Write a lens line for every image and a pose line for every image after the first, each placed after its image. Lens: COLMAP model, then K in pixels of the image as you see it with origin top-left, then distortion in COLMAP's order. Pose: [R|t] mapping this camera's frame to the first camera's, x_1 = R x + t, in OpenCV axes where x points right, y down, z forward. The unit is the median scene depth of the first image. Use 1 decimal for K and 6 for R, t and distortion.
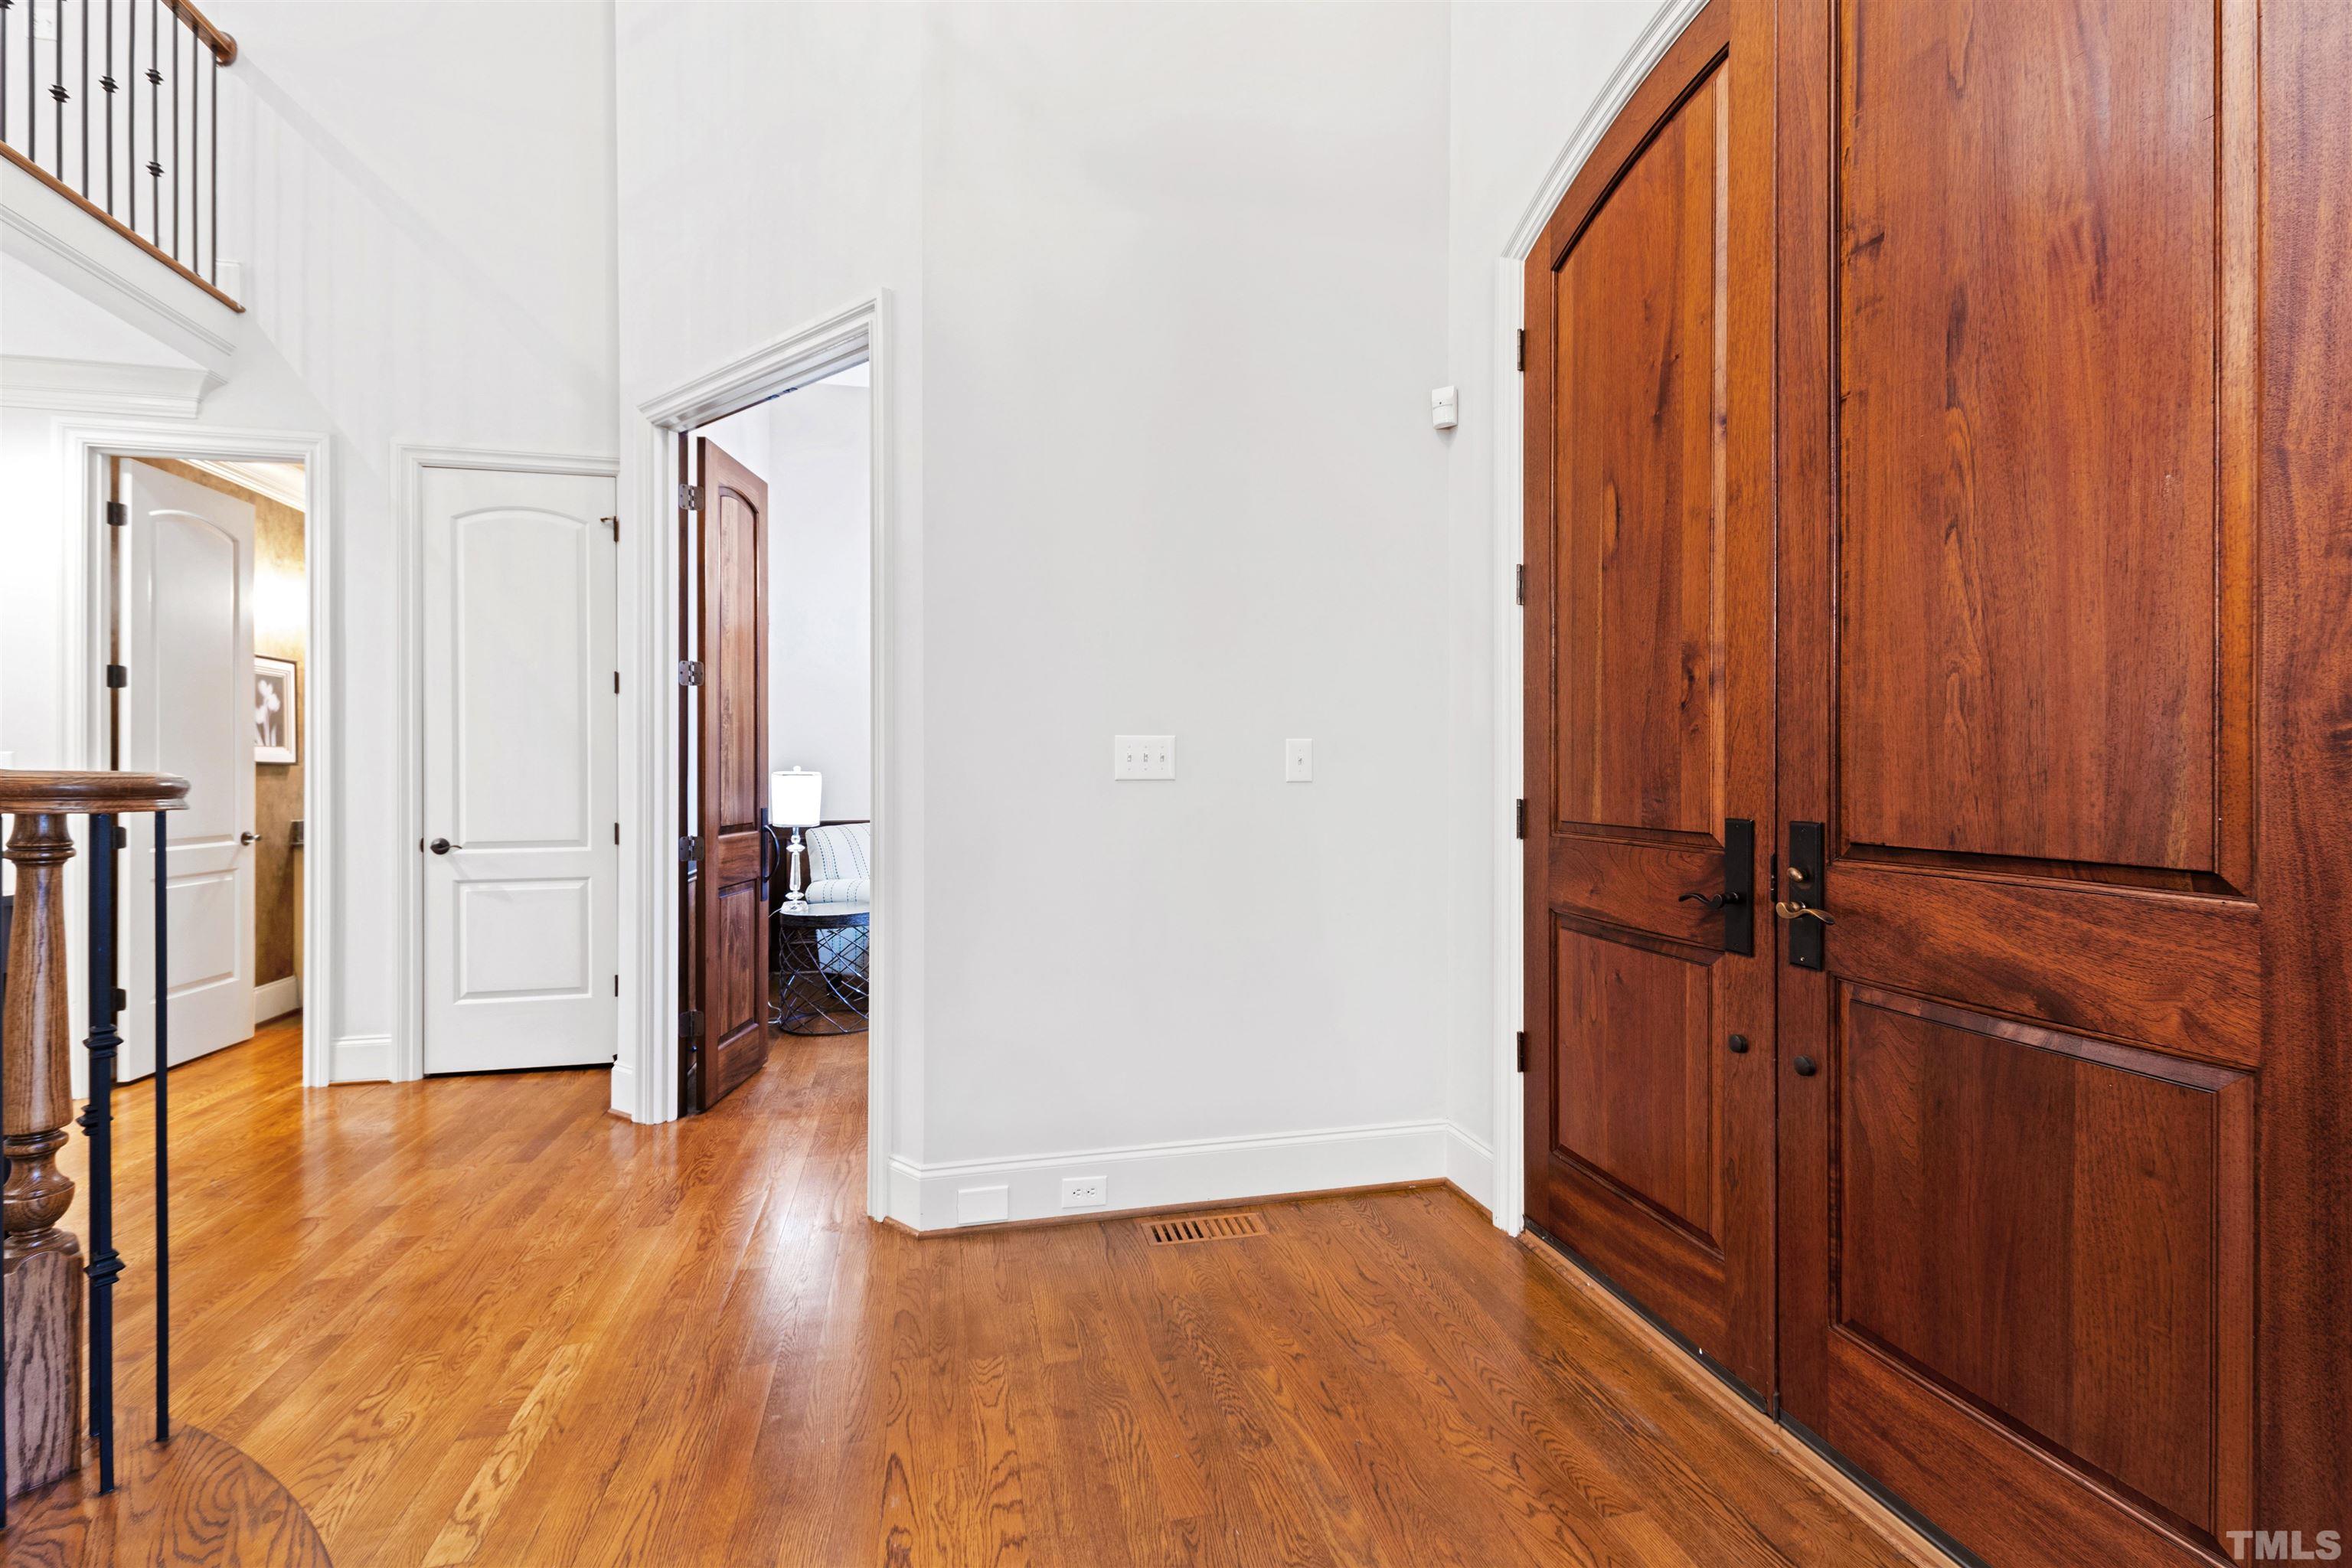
lens RADIAL K [[1017.4, 0, 1178.2], [0, 1017.4, 784.0], [0, 0, 1]] dist [0.008965, -0.003420]
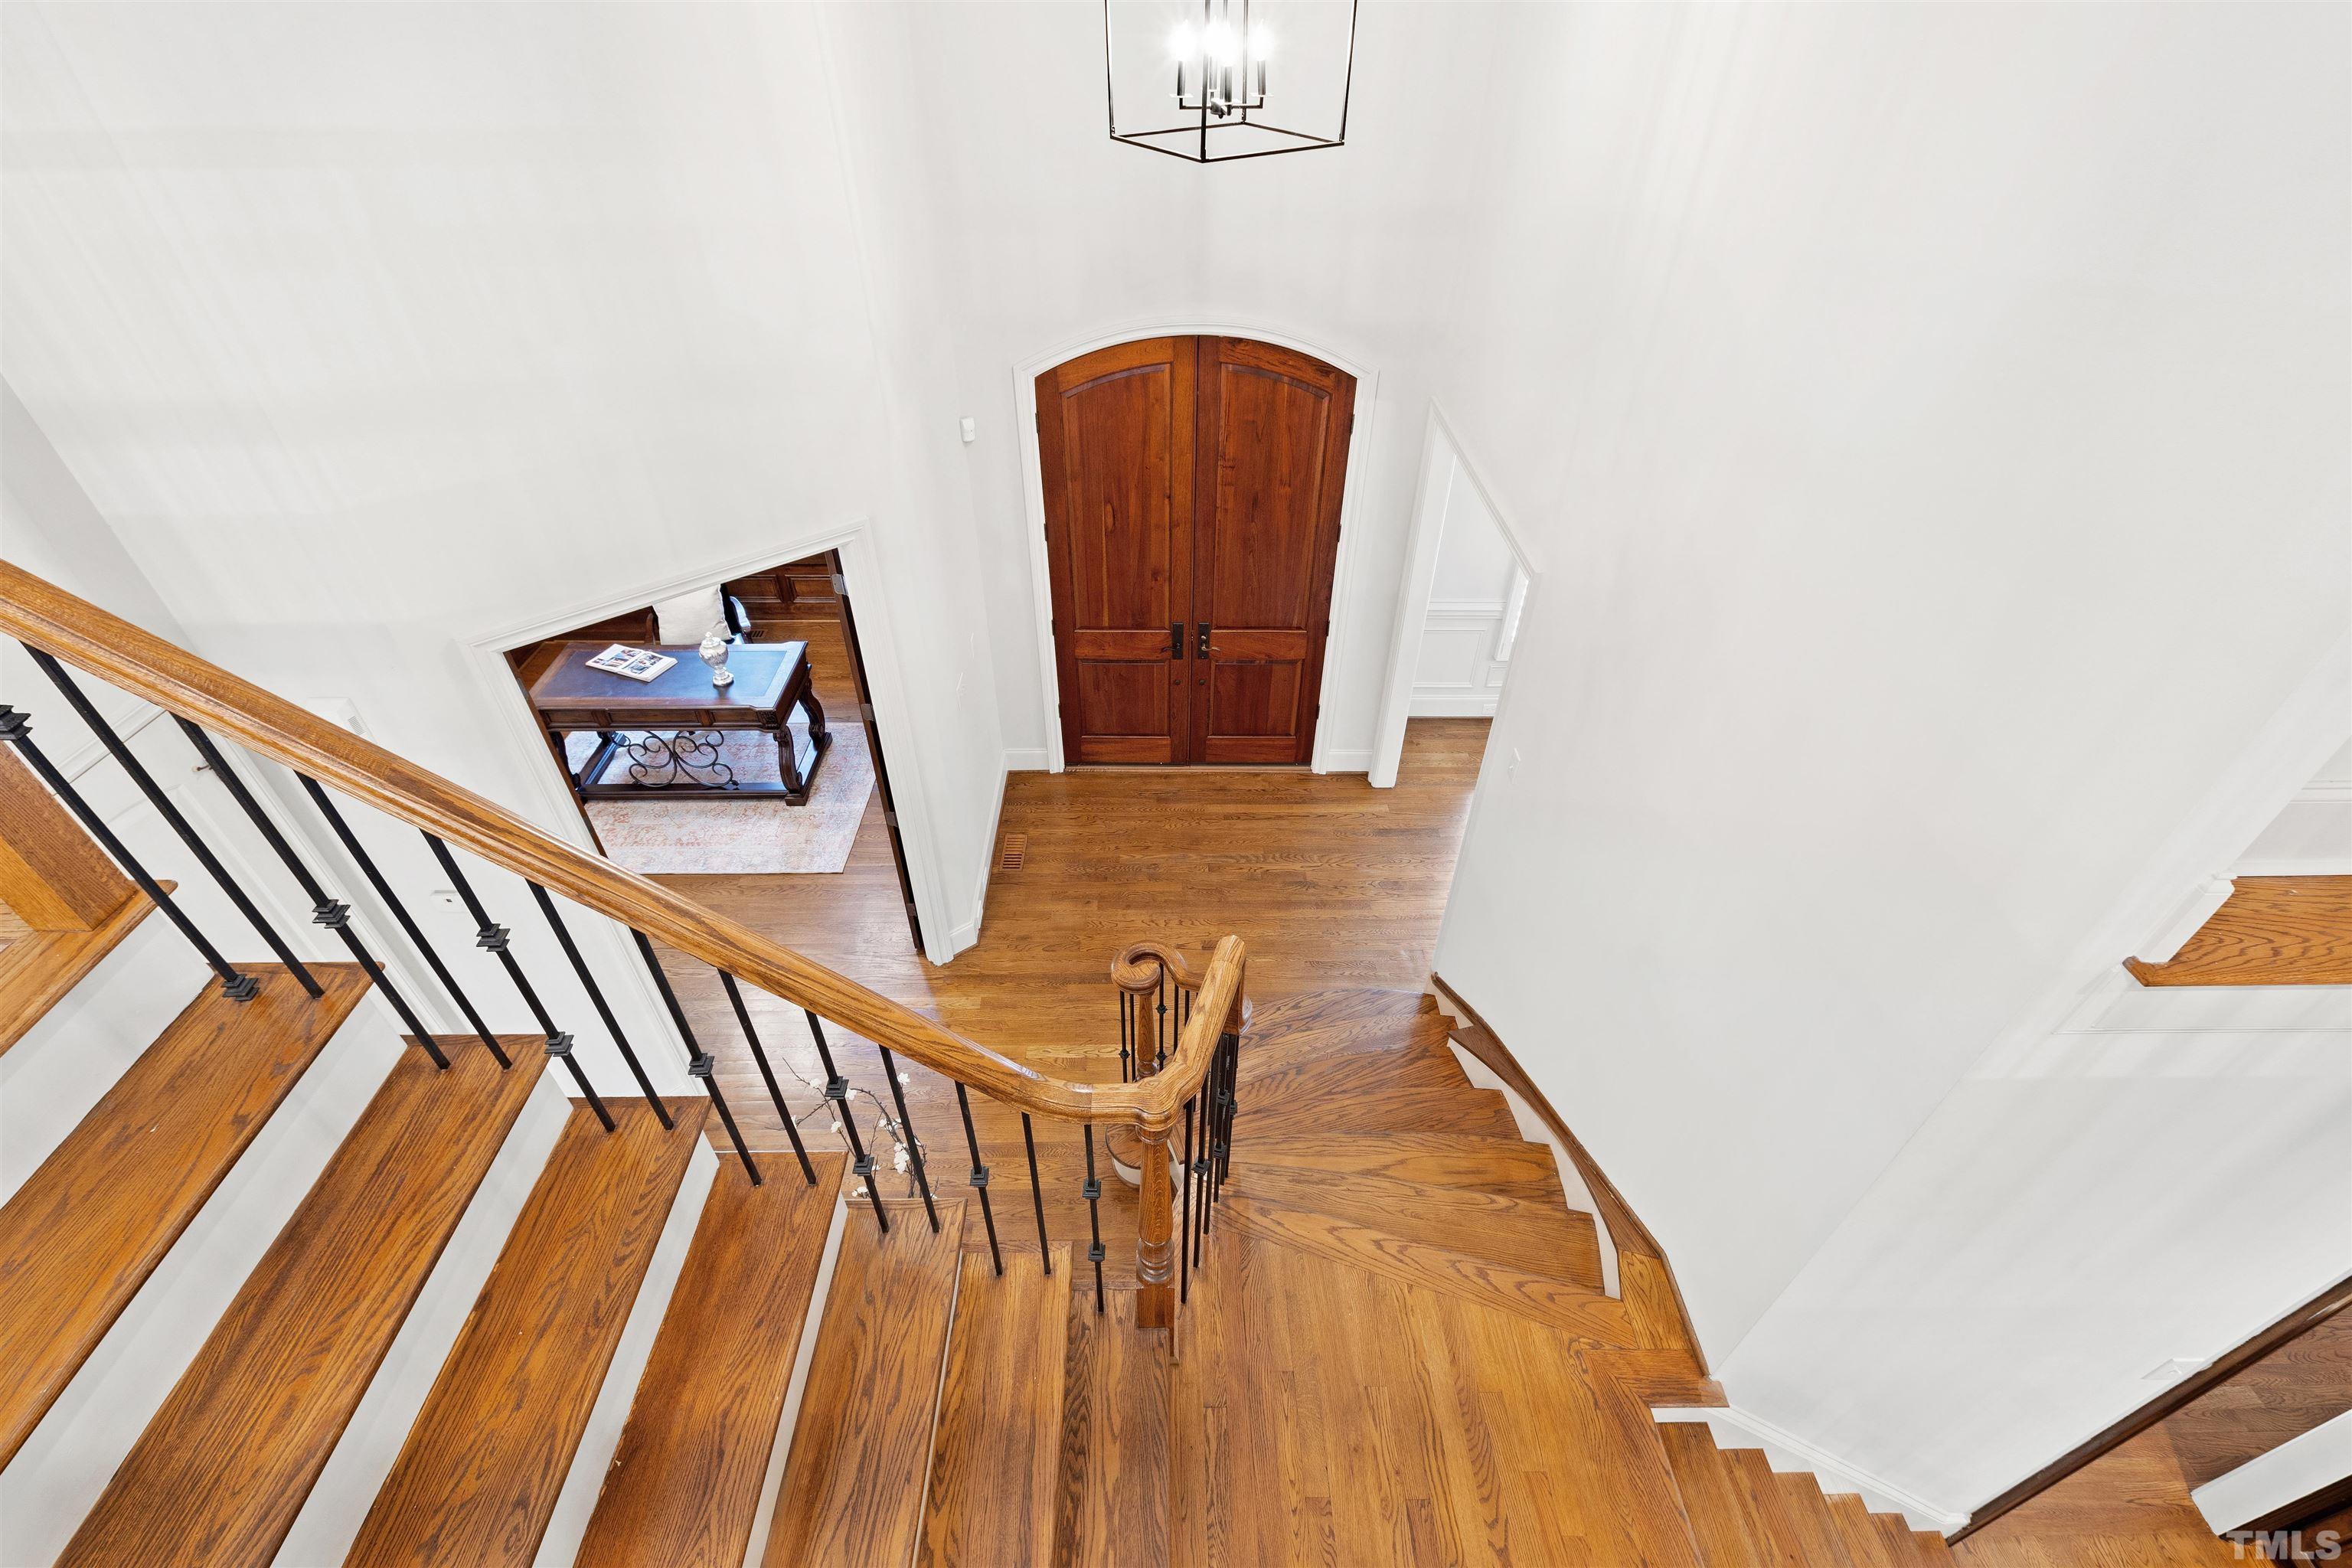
lens RADIAL K [[1017.4, 0, 1180.4], [0, 1017.4, 785.8], [0, 0, 1]] dist [0.008965, -0.003420]
pose [[0.212688, -0.617727, 0.757085, -1.976539], [-0.001637, 0.774586, 0.632466, -1.444704], [-0.977119, -0.135757, 0.163734, 0.382310]]
